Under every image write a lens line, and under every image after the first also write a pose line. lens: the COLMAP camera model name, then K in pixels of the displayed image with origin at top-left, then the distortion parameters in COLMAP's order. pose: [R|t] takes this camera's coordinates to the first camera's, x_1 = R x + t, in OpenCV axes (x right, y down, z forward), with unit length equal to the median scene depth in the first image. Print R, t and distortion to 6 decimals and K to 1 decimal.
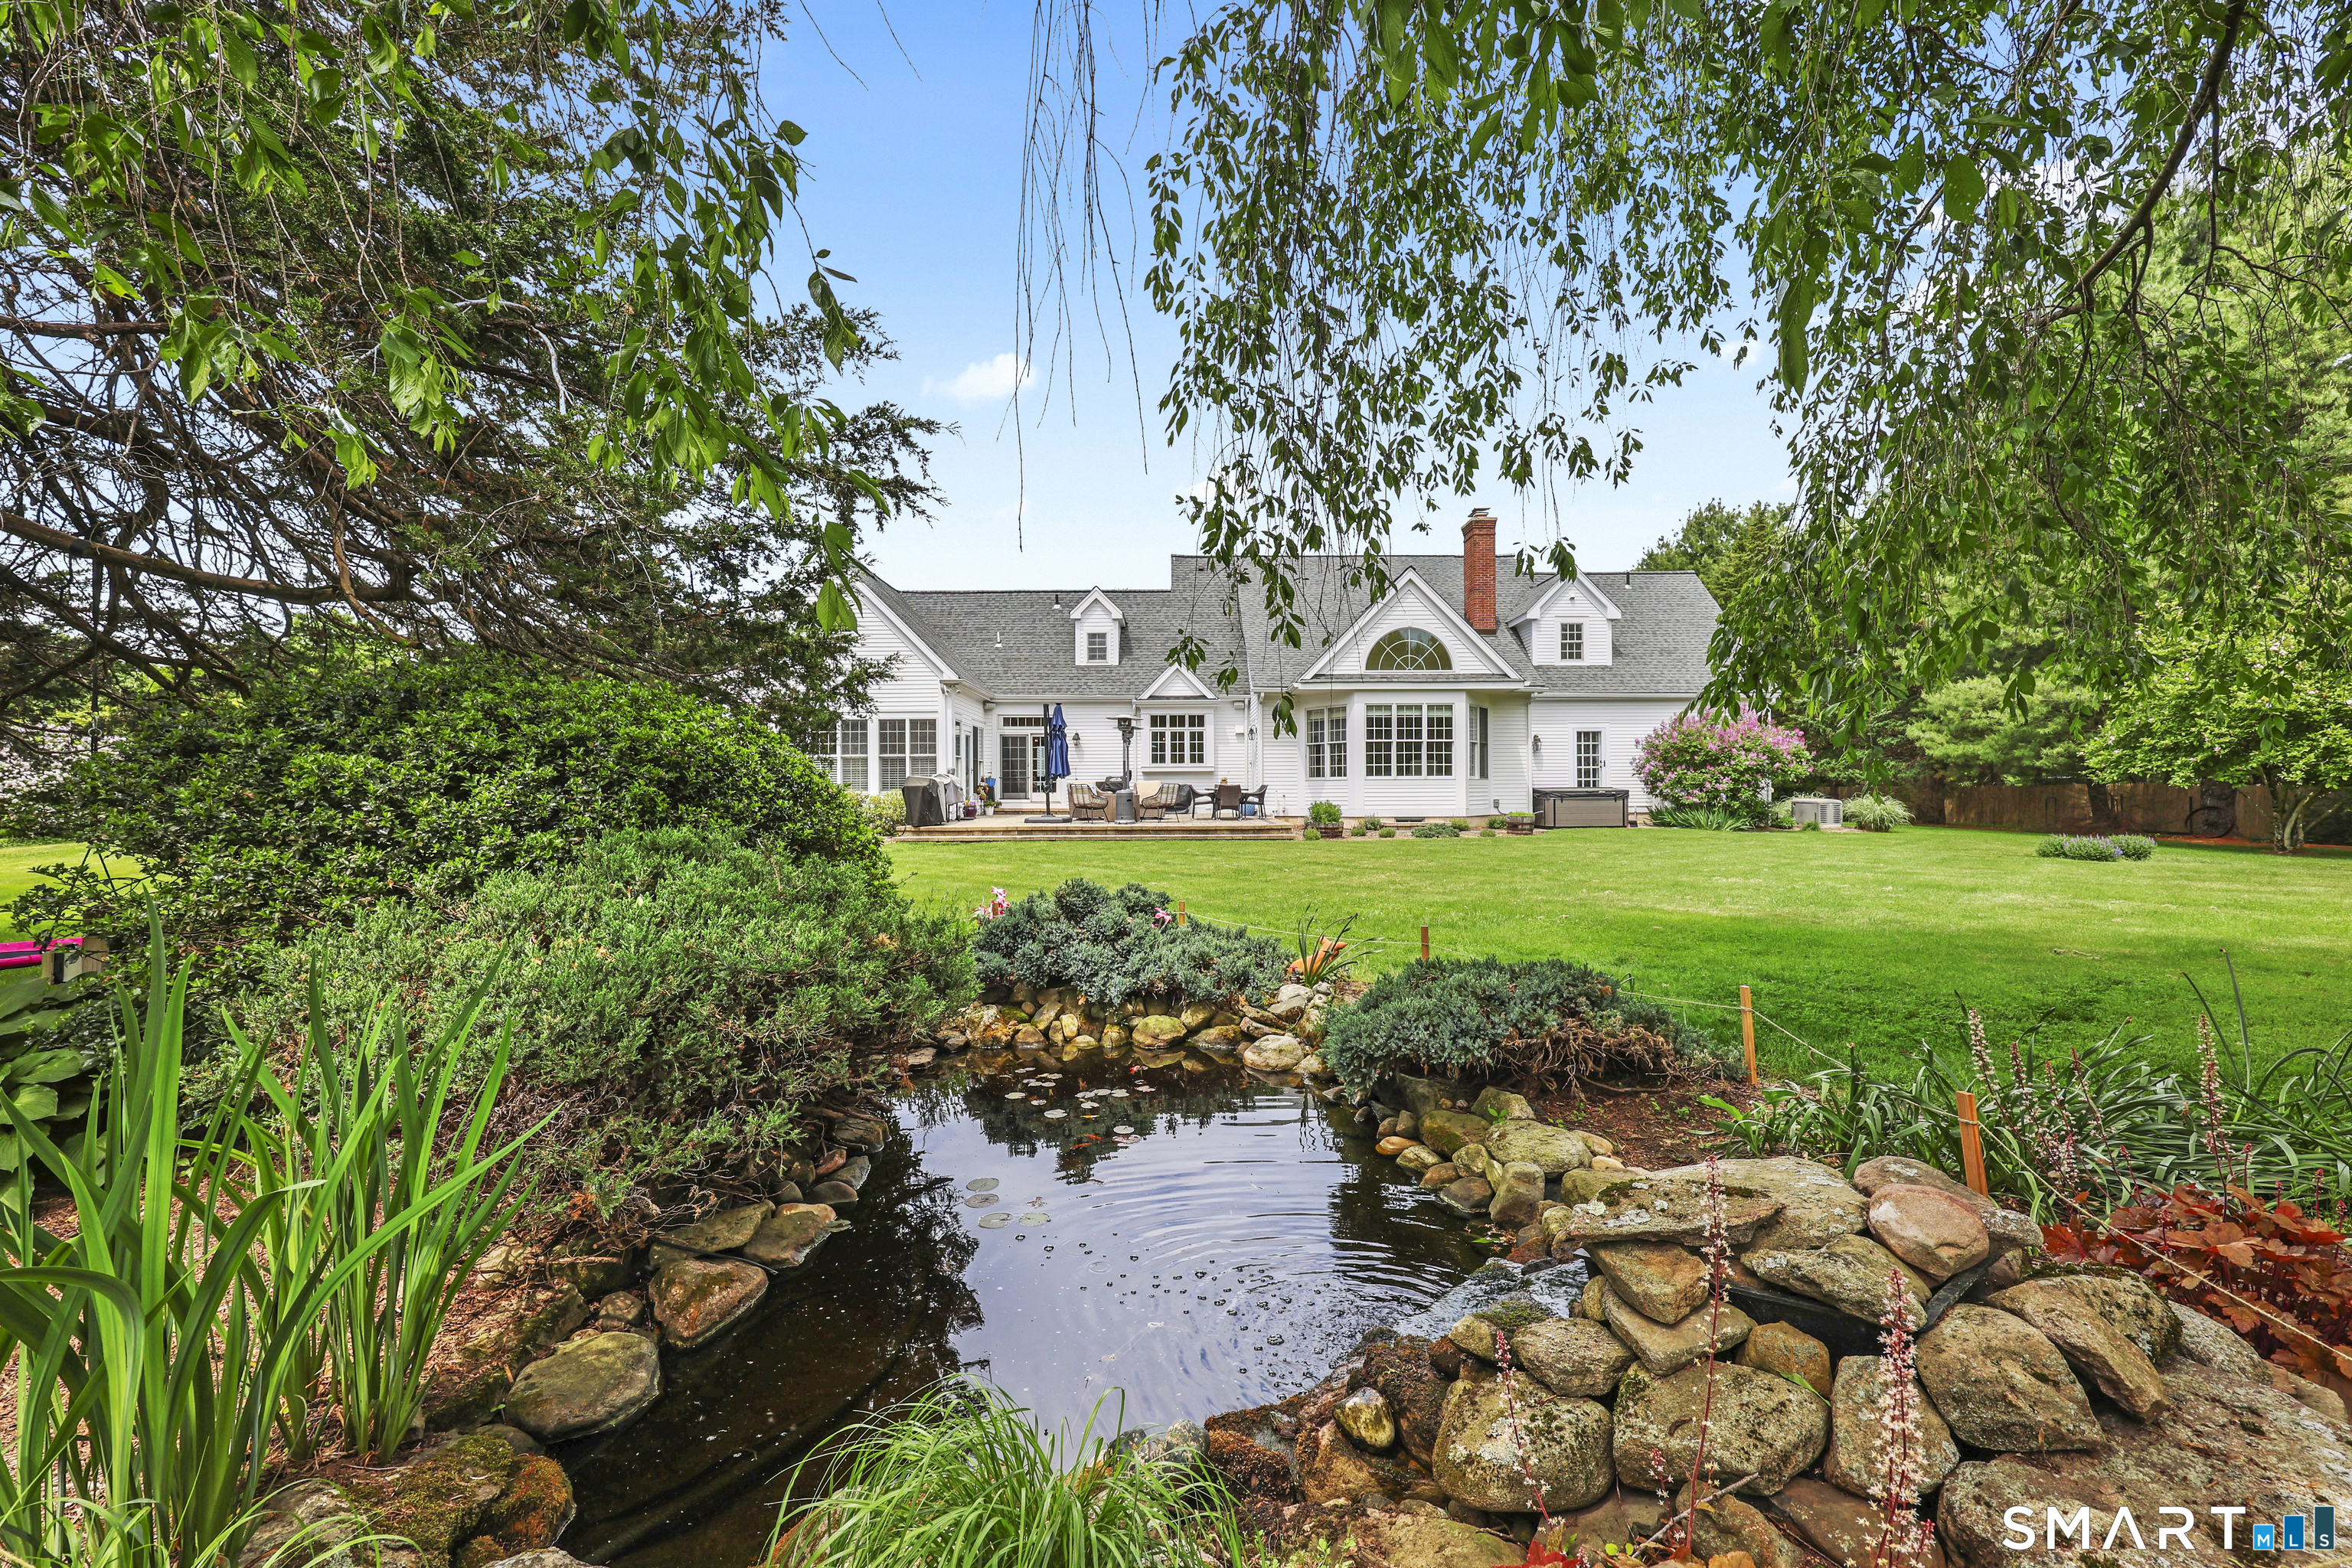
lens RADIAL K [[953.0, 0, 1177.9], [0, 953.0, 783.6], [0, 0, 1]] dist [-0.000215, 0.000104]
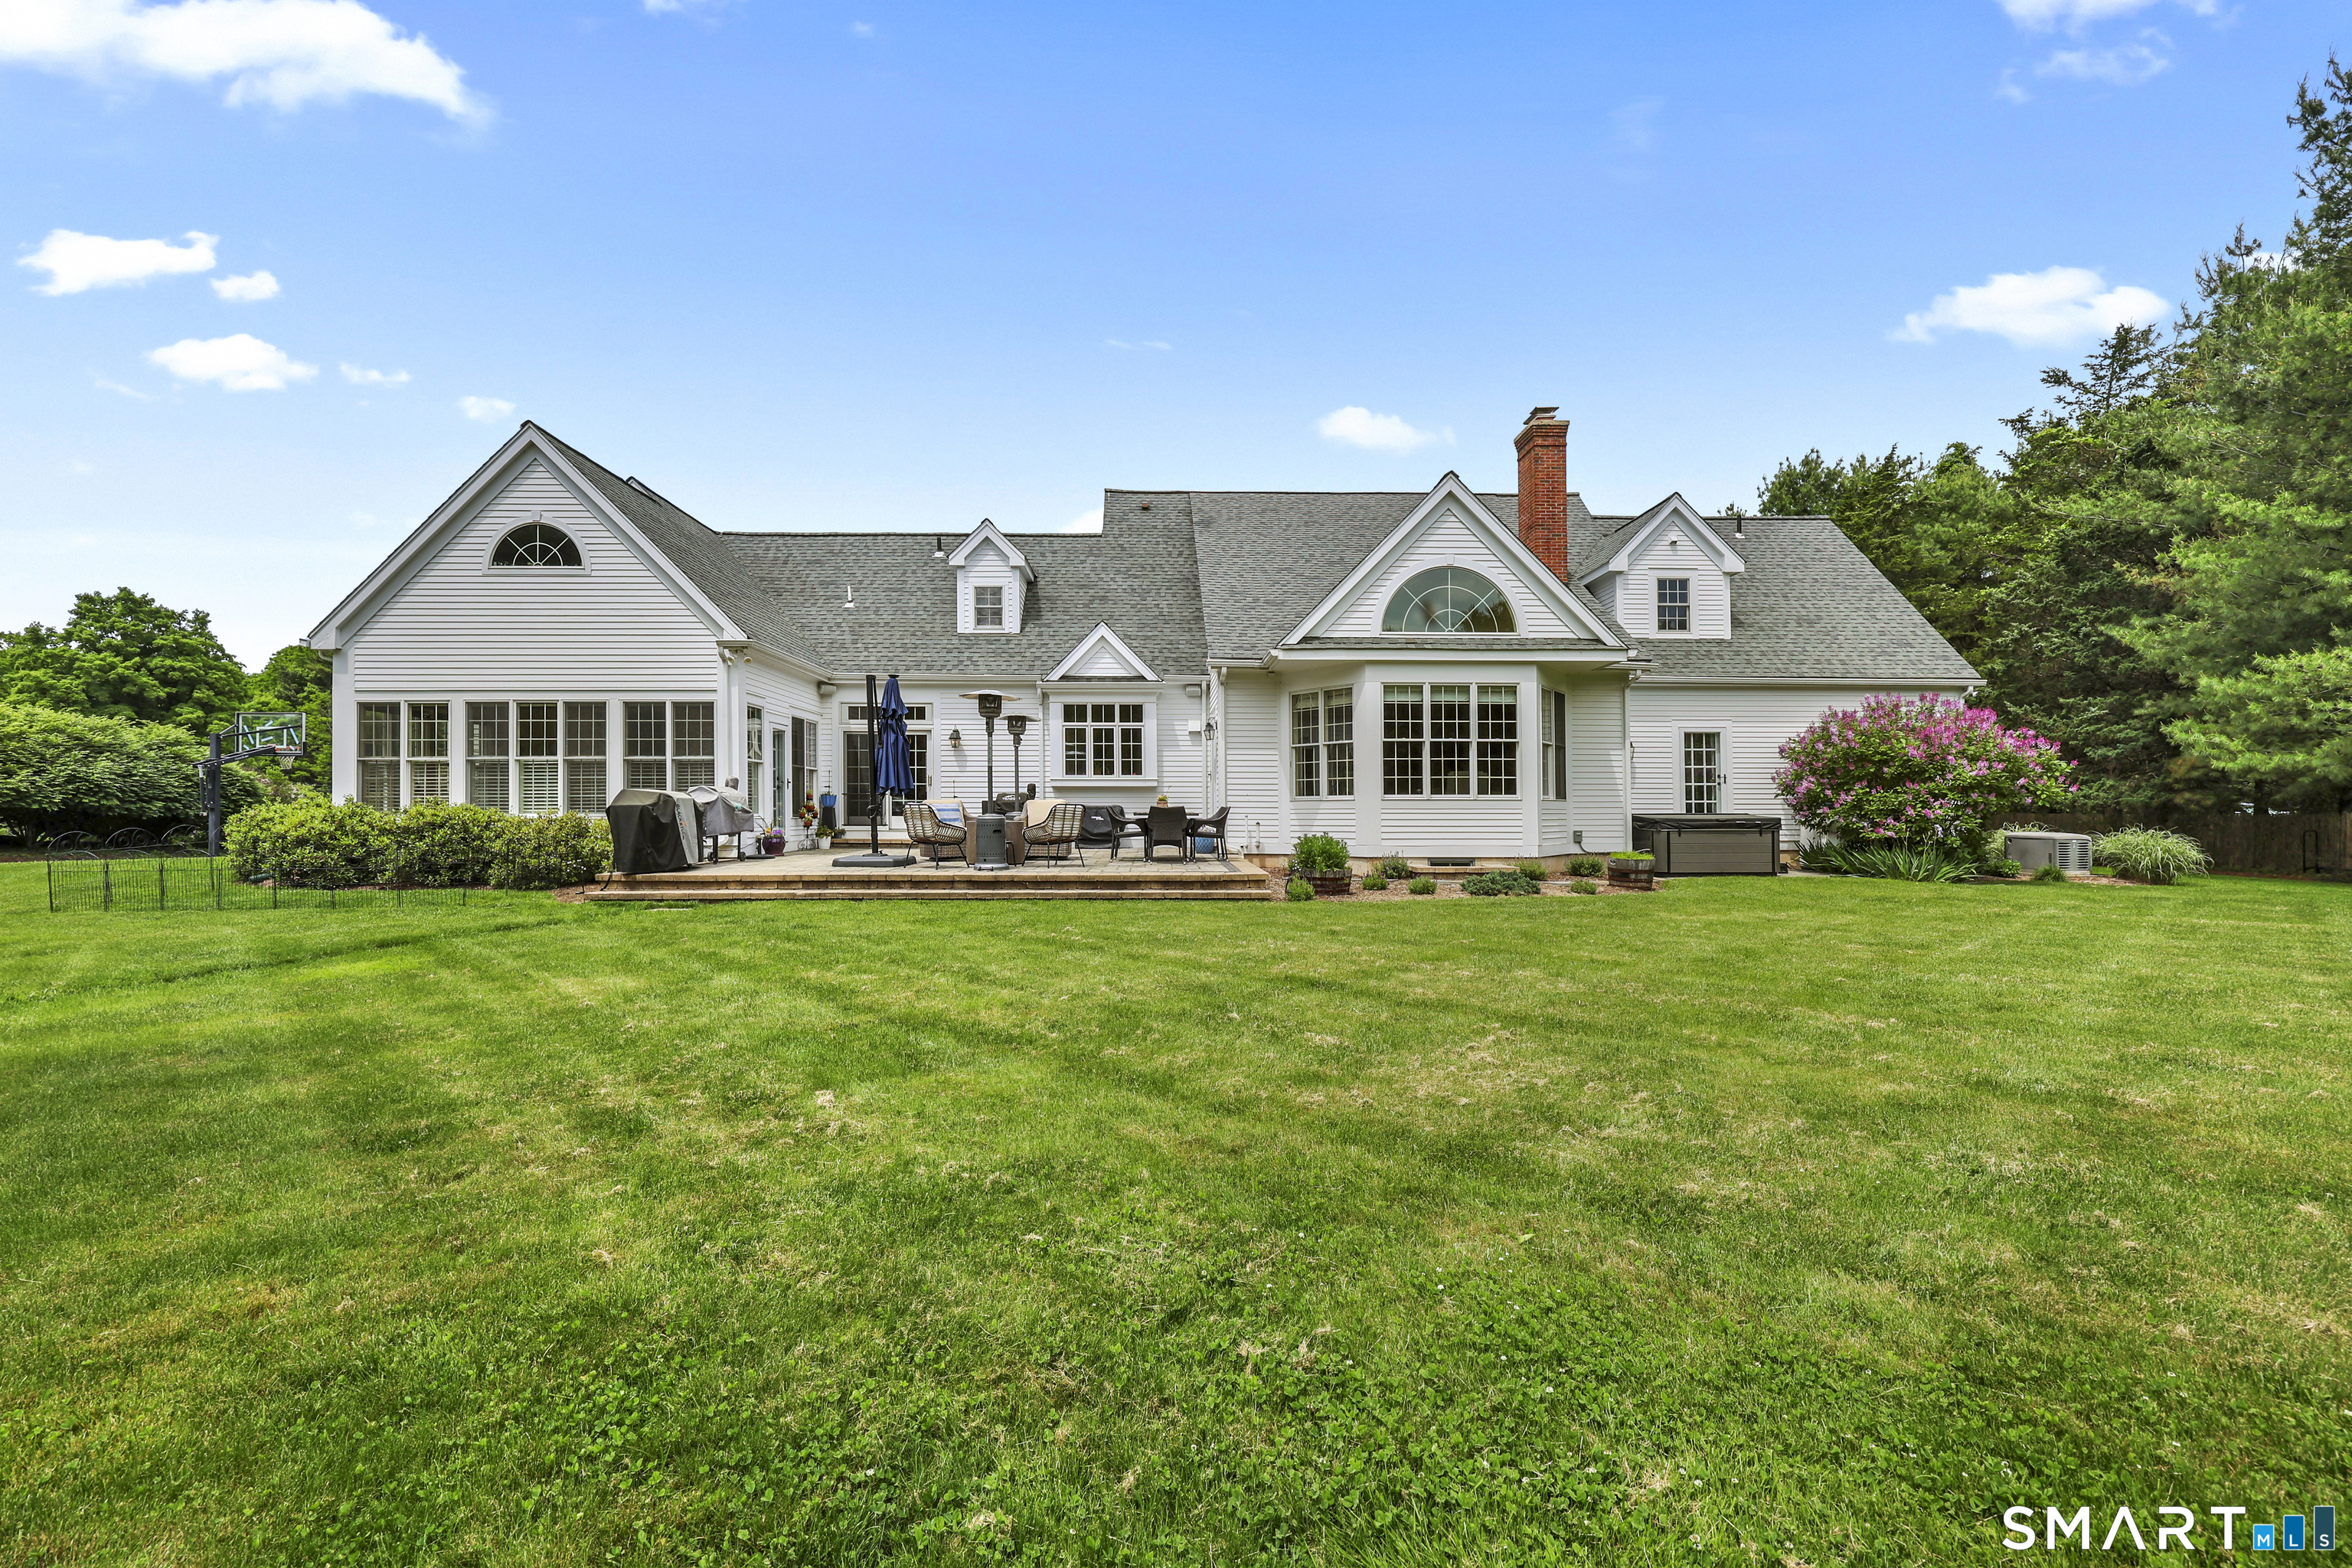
lens RADIAL K [[1013.6, 0, 1127.9], [0, 1013.6, 751.8], [0, 0, 1]] dist [0.002018, 0.000054]
pose [[0.999489, 0.004007, -0.031707, 0.042893], [-0.005677, 0.998591, -0.052760, 0.000631], [0.031450, 0.052913, 0.998104, 0.289376]]
